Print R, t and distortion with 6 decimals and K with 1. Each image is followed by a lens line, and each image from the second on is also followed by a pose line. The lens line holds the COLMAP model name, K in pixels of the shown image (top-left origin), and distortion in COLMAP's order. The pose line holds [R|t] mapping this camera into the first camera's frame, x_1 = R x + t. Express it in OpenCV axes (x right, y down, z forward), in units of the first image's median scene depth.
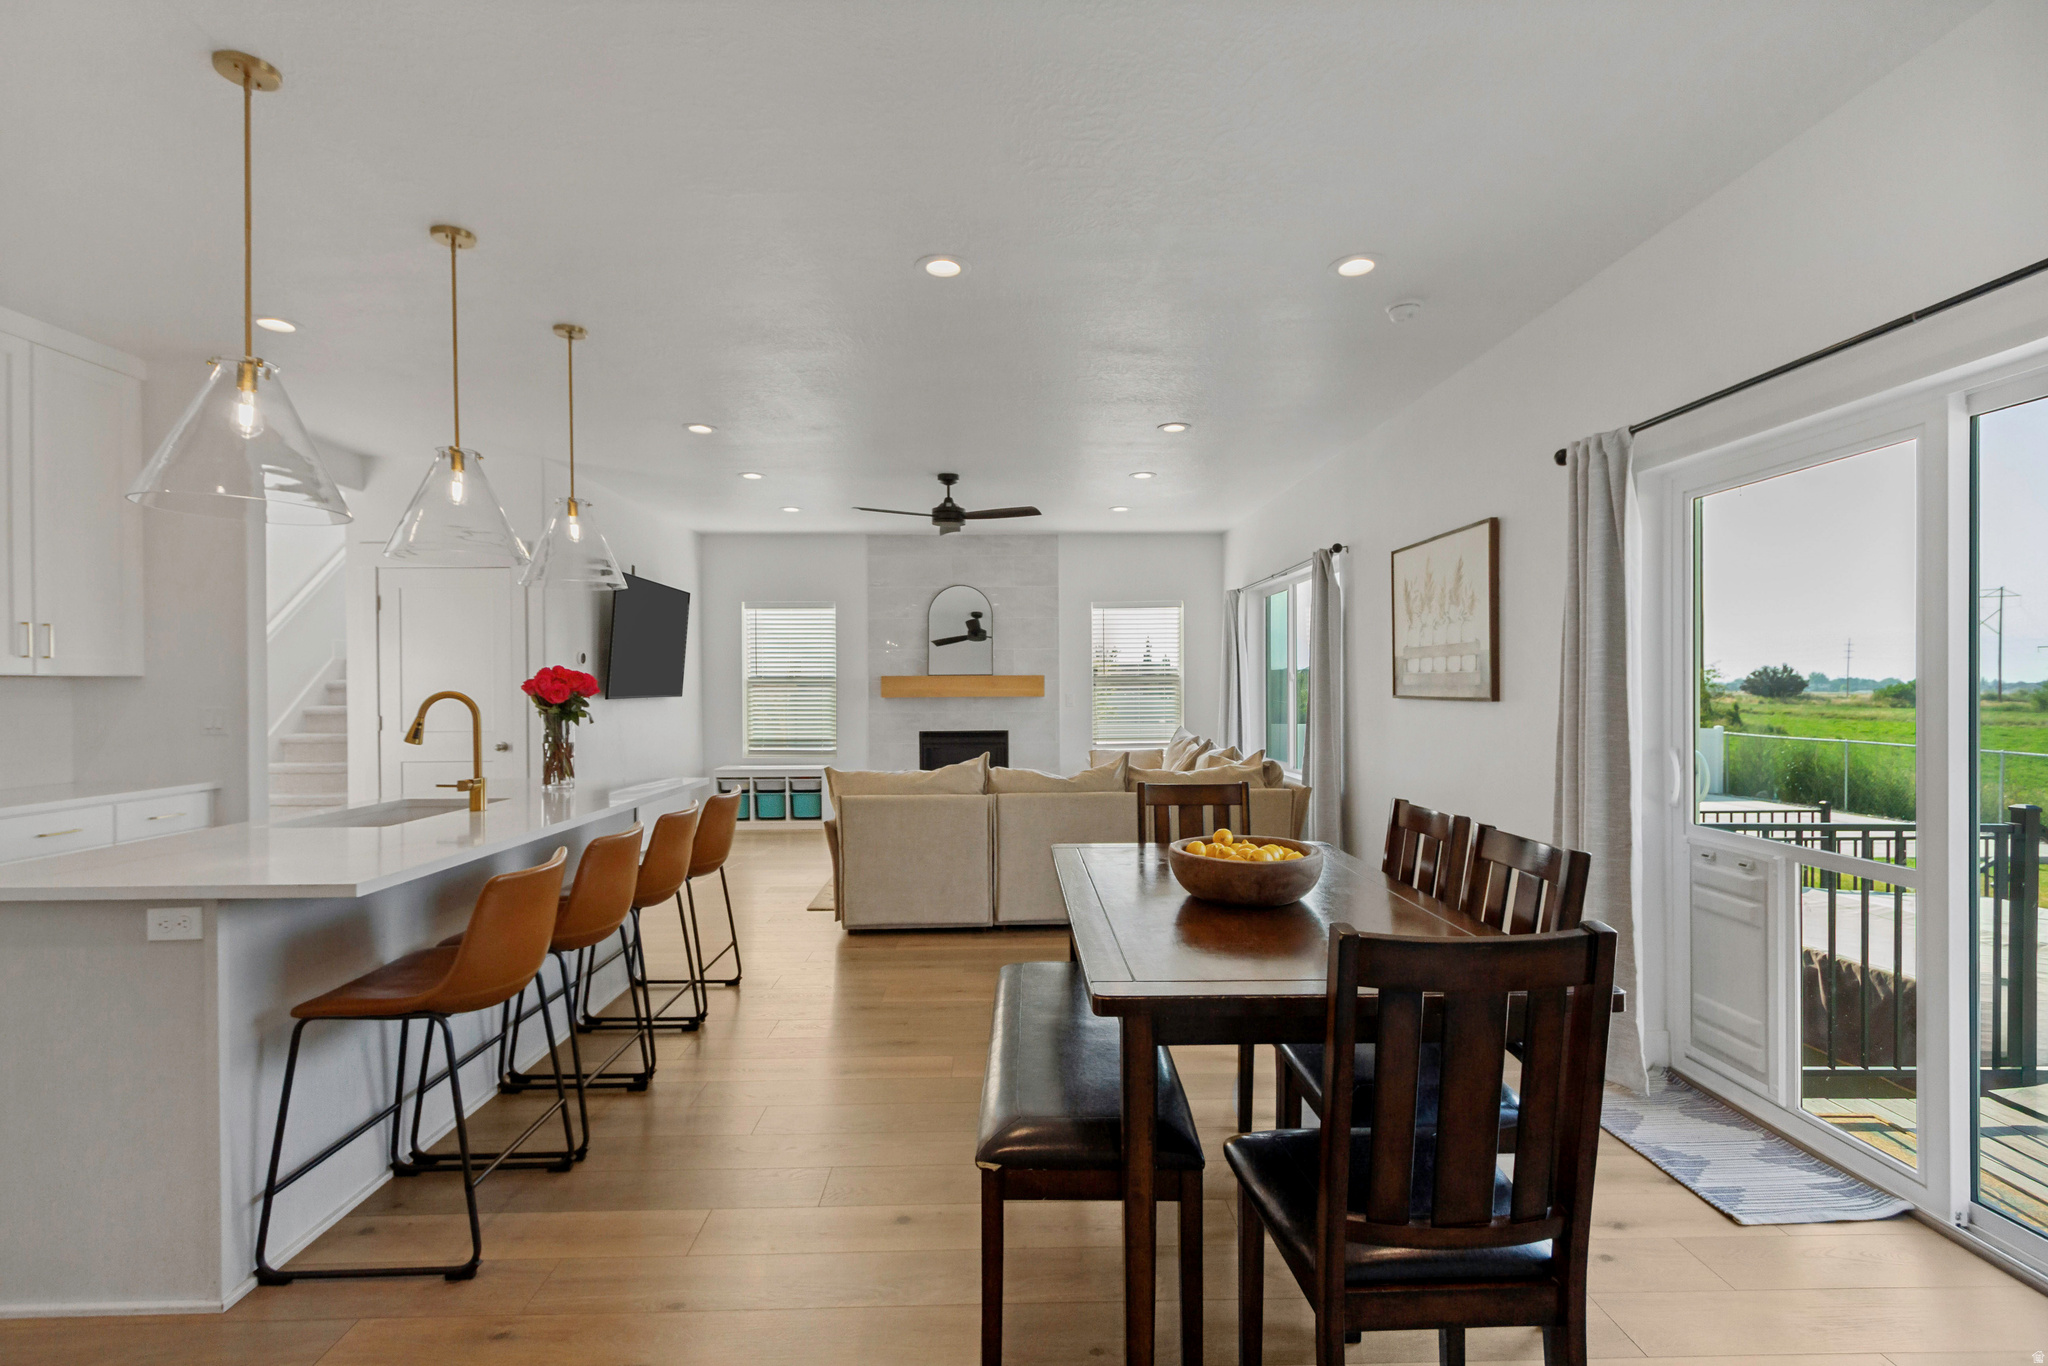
lens RADIAL K [[942.5, 0, 1026.8], [0, 942.5, 690.4], [0, 0, 1]] dist [-0.000805, 0.000023]
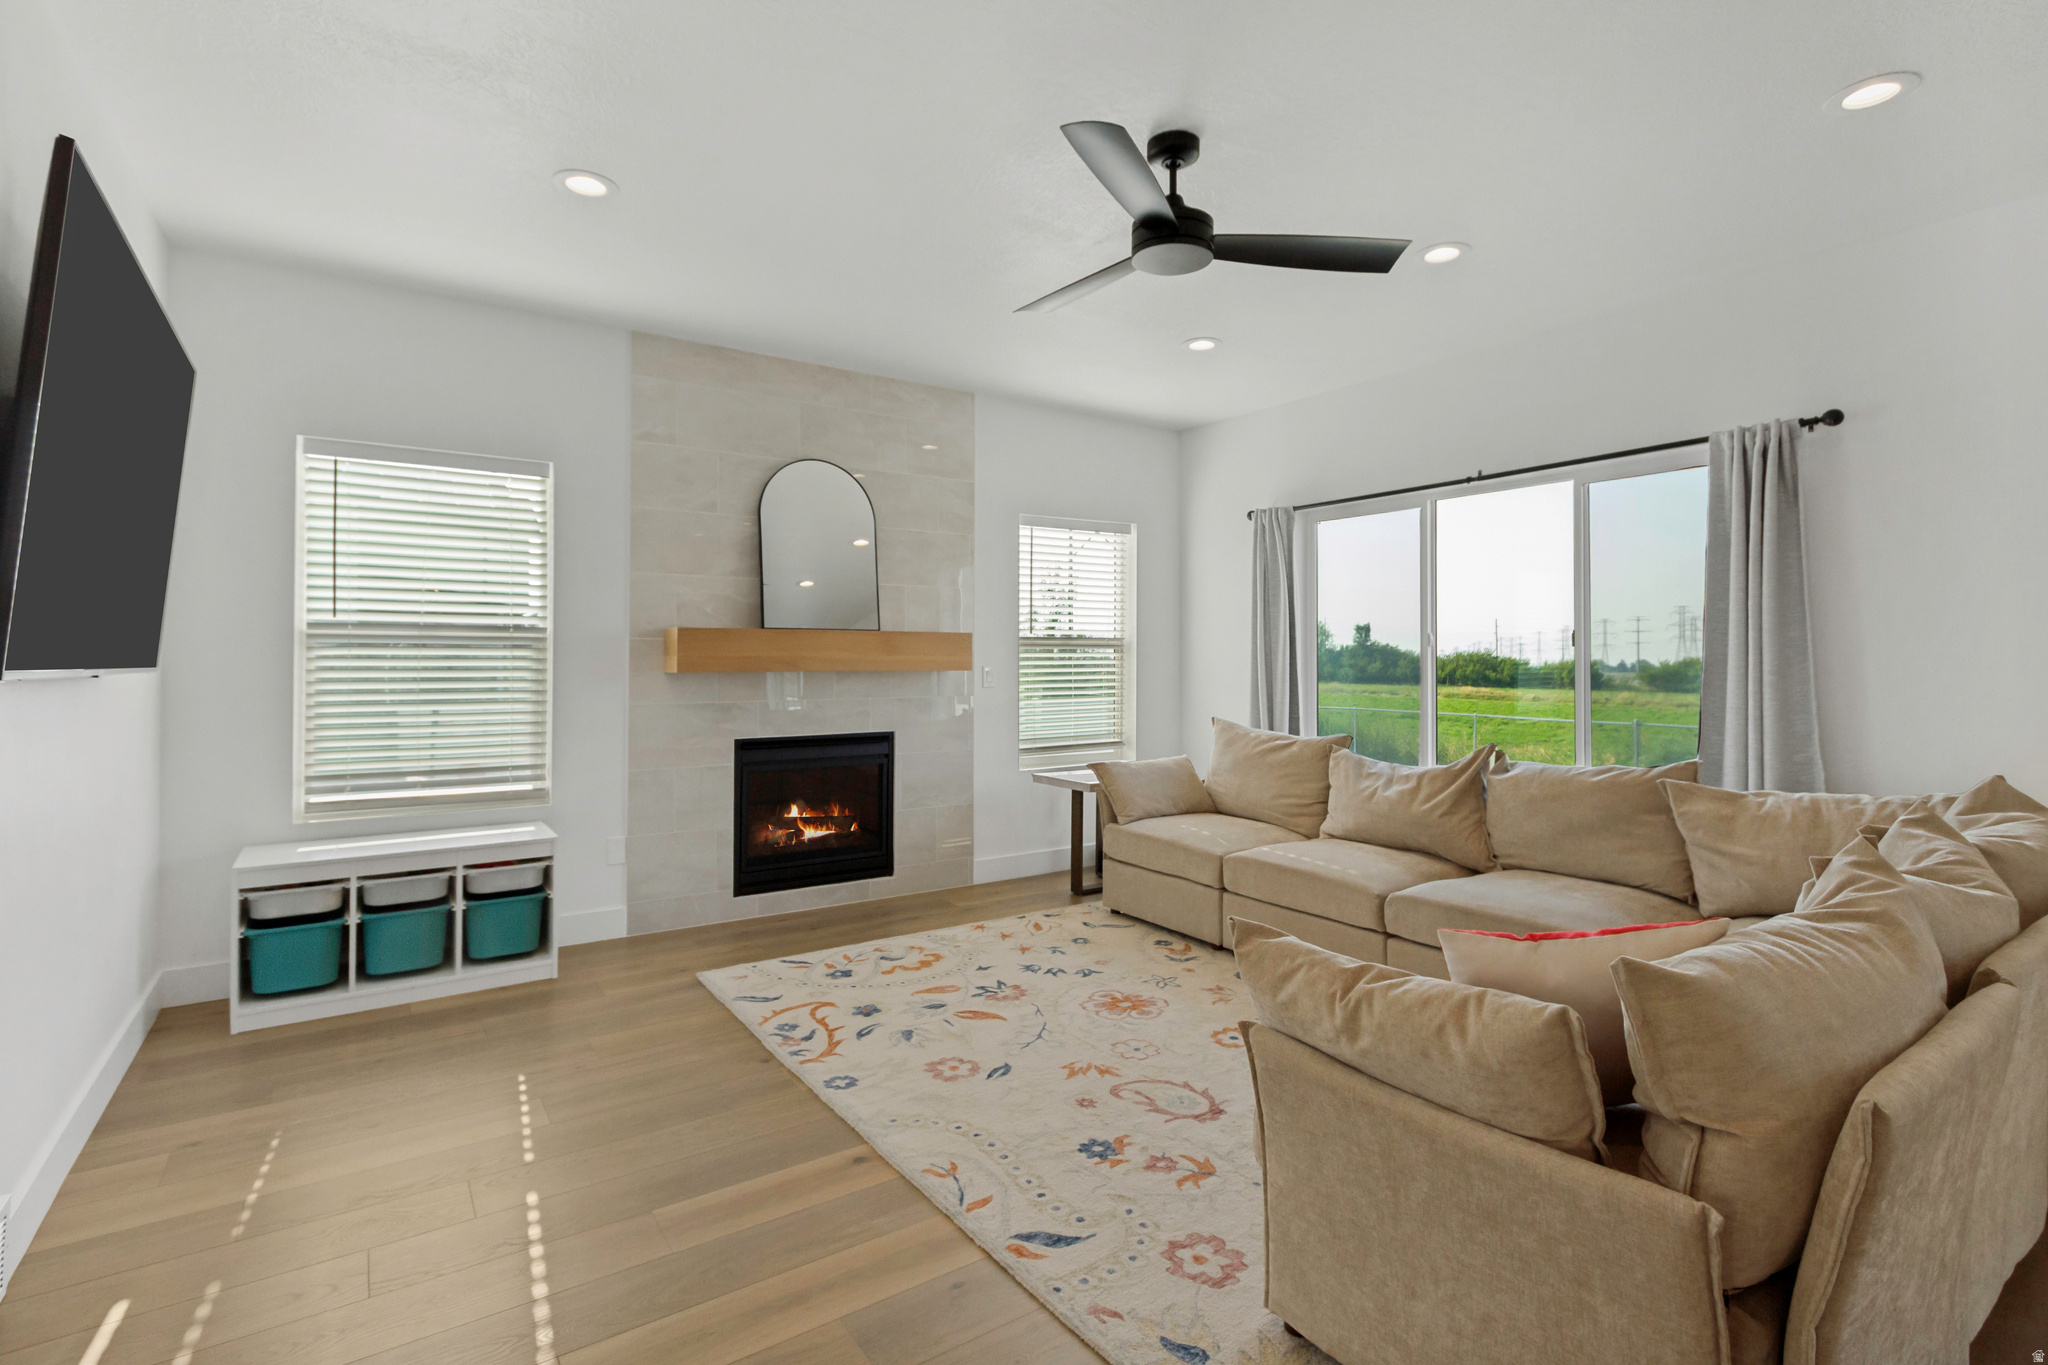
lens RADIAL K [[960.3, 0, 1021.9], [0, 960.3, 648.9], [0, 0, 1]] dist [0.001122, 0.000172]
pose [[0.840021, 0.012368, 0.542412, -0.276952], [-0.003304, 0.999838, -0.017680, 0.003647], [-0.542543, 0.013060, 0.839926, 0.512133]]
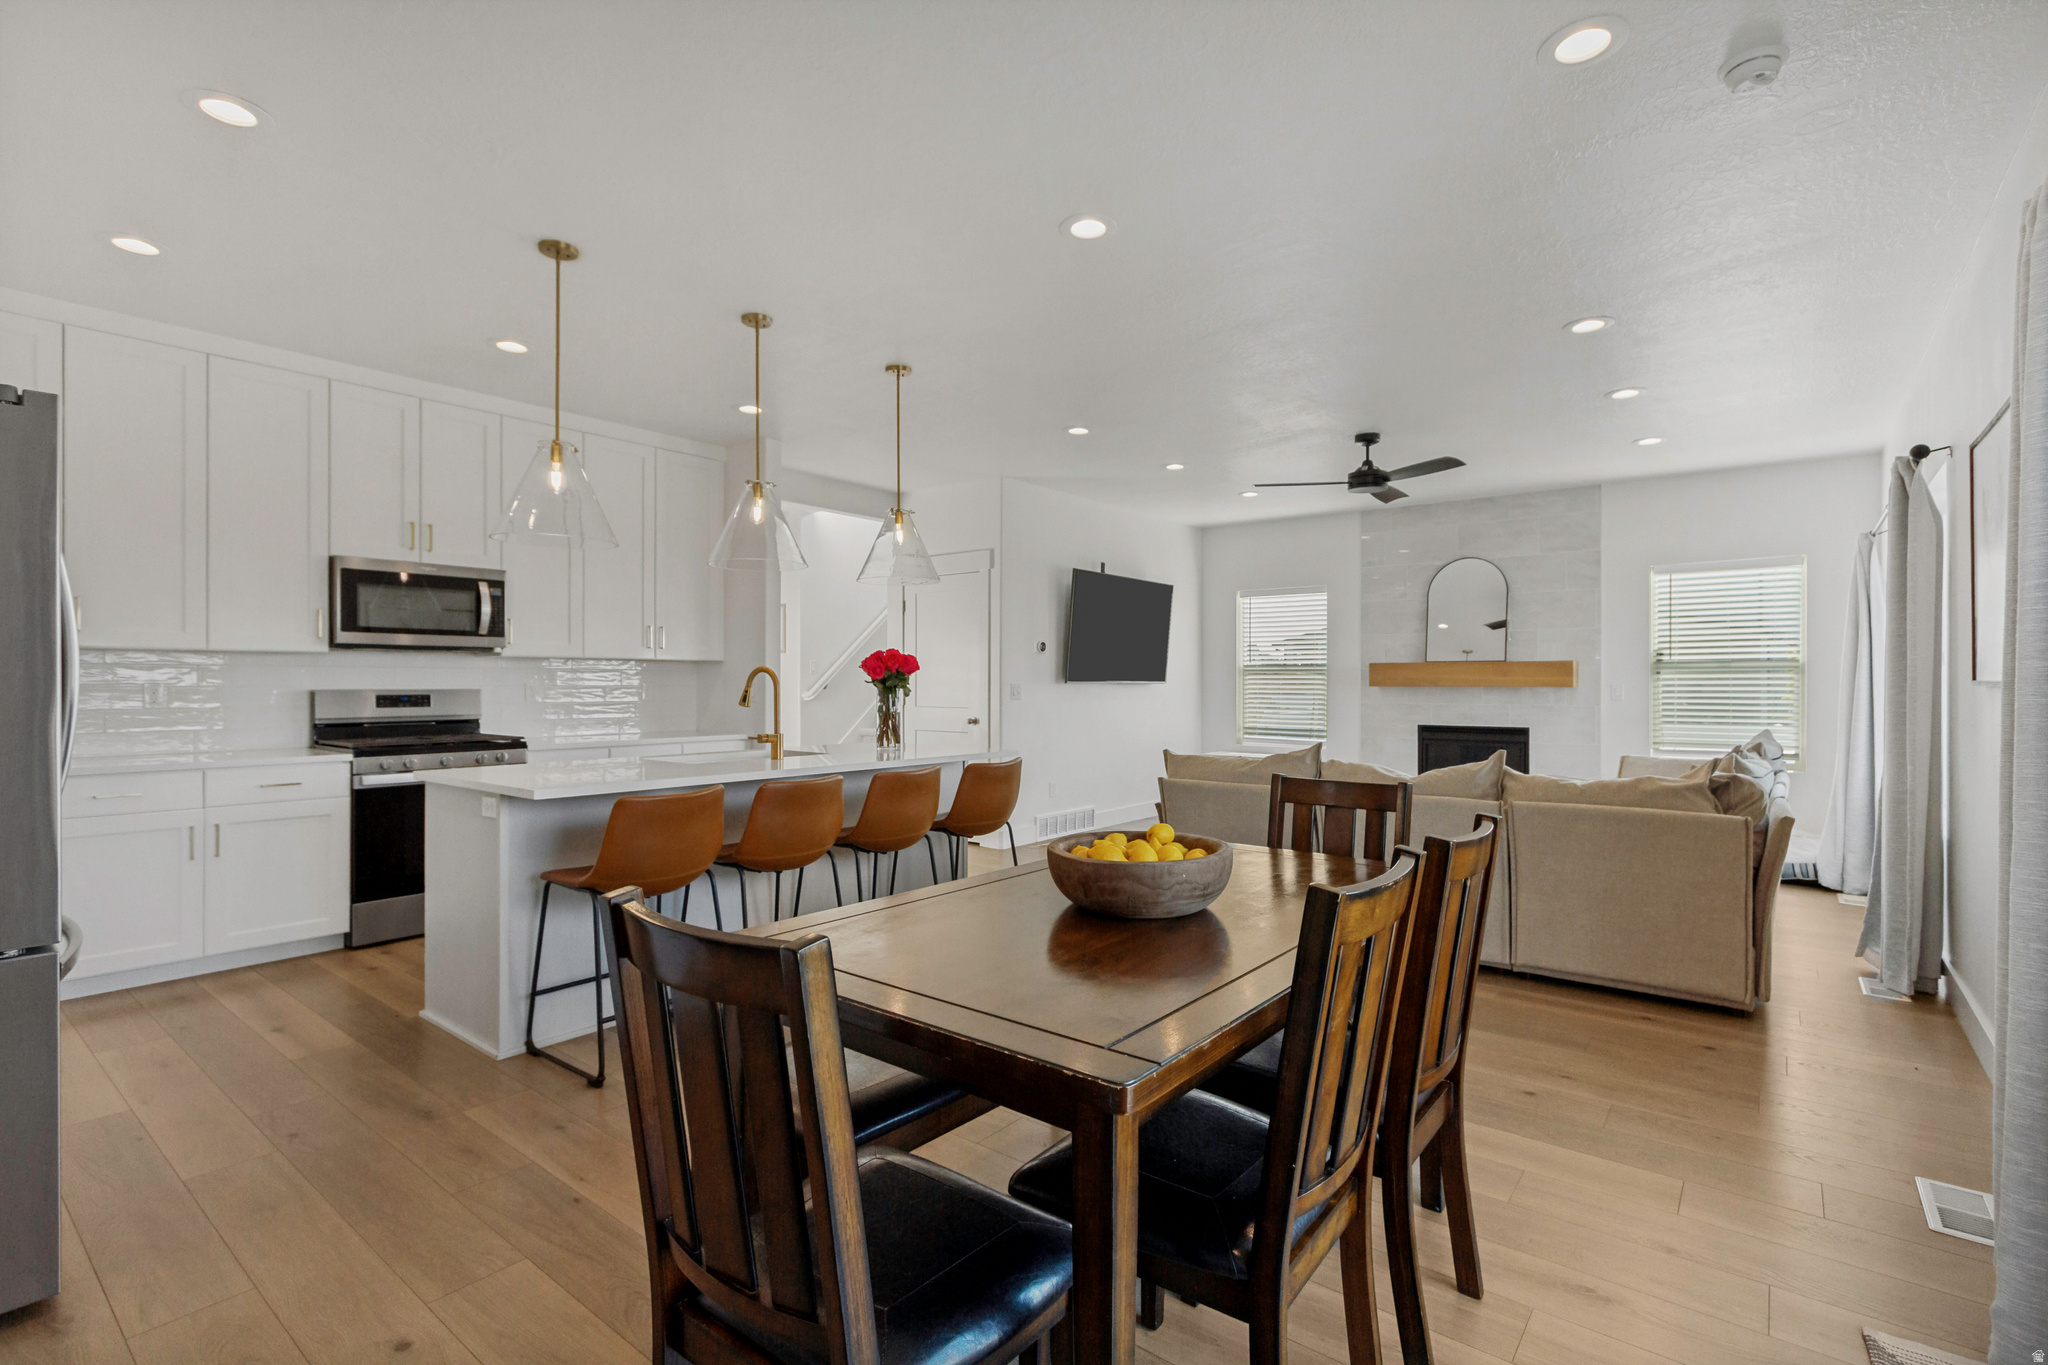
lens RADIAL K [[939.7, 0, 1026.0], [0, 939.7, 685.4], [0, 0, 1]] dist [0.001950, -0.000022]
pose [[0.766488, 0.008607, -0.642201, 0.182195], [-0.008897, 0.999957, 0.002783, 0.007007], [0.642197, 0.003581, 0.766531, 0.083197]]
